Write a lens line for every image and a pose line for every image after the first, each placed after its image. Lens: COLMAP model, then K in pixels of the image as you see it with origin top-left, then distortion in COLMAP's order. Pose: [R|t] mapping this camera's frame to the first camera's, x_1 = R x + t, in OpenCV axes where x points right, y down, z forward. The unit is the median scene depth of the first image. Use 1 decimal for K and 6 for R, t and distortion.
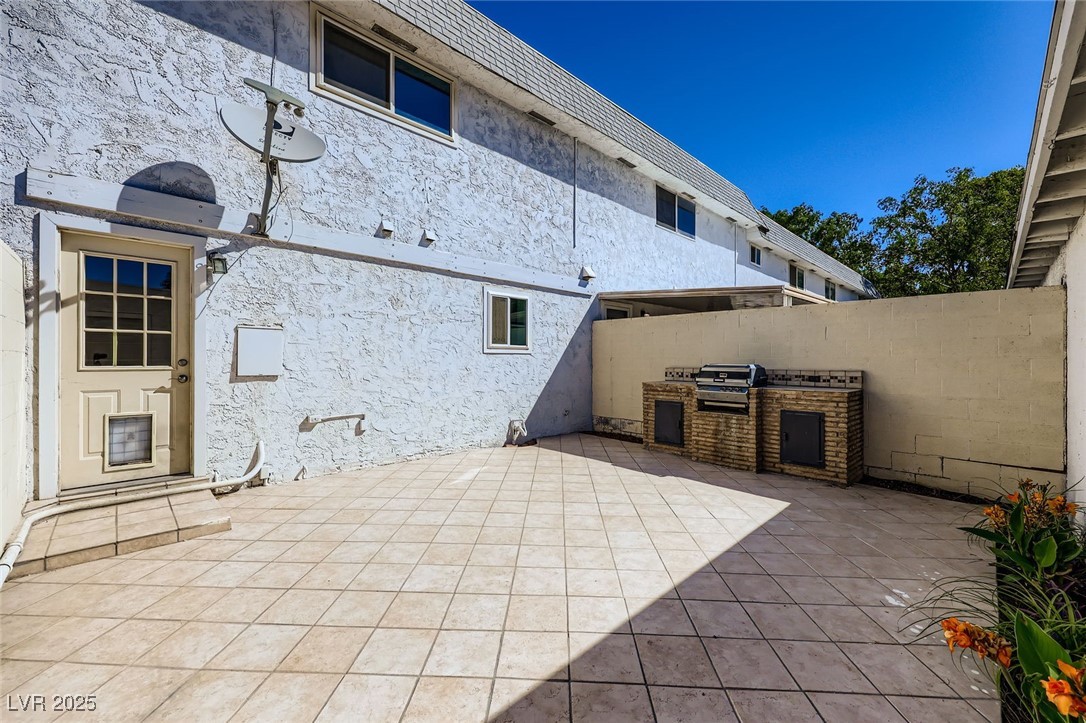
lens RADIAL K [[441.0, 0, 543.6], [0, 441.0, 364.6], [0, 0, 1]] dist [-0.002588, 0.001399]
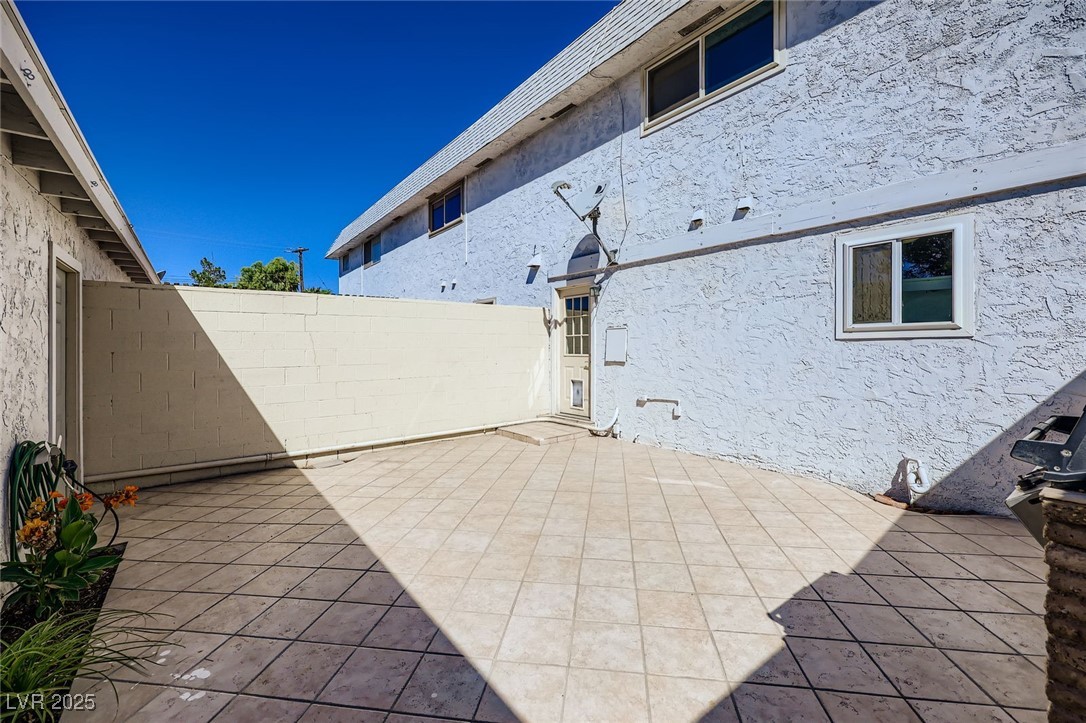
lens RADIAL K [[441.0, 0, 540.9], [0, 441.0, 350.9], [0, 0, 1]] dist [-0.002588, 0.001399]
pose [[-0.114779, 0.002107, -0.993389, 0.692518], [-0.005354, 0.999982, 0.002739, -0.010018], [0.993377, 0.005633, -0.114766, 0.782059]]
